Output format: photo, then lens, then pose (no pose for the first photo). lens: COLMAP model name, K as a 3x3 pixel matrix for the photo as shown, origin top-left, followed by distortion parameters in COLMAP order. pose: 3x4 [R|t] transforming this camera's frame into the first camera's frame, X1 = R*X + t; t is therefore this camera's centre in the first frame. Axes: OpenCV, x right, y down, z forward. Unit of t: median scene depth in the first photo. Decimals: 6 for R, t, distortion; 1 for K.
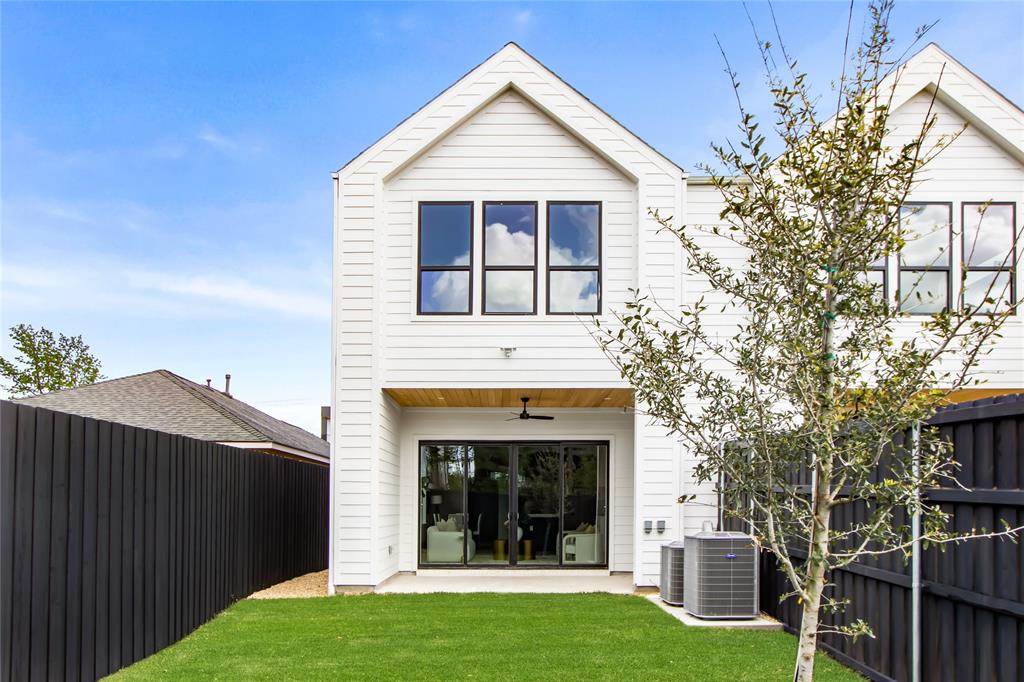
lens RADIAL K [[677.1, 0, 511.8], [0, 677.1, 470.8], [0, 0, 1]] dist [-0.000395, 0.004854]
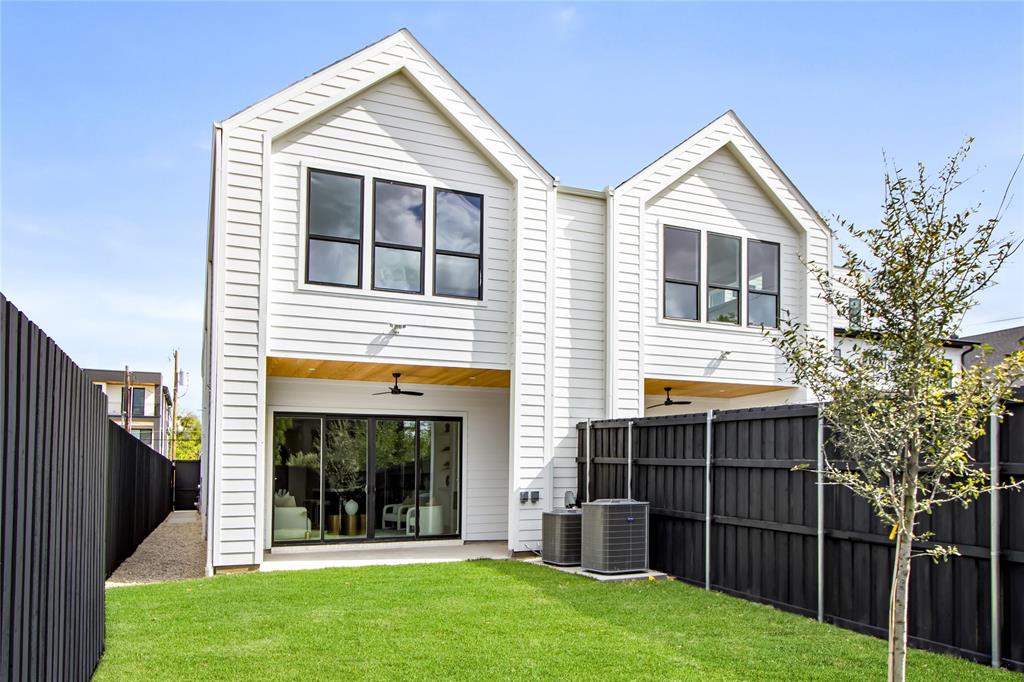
lens RADIAL K [[675.3, 0, 511.5], [0, 675.3, 440.3], [0, 0, 1]] dist [-0.002506, -0.000052]
pose [[0.926412, 0.013945, 0.376253, -0.226448], [-0.010543, 0.999883, -0.011099, 0.002878], [-0.376364, 0.006315, 0.926450, -0.007997]]
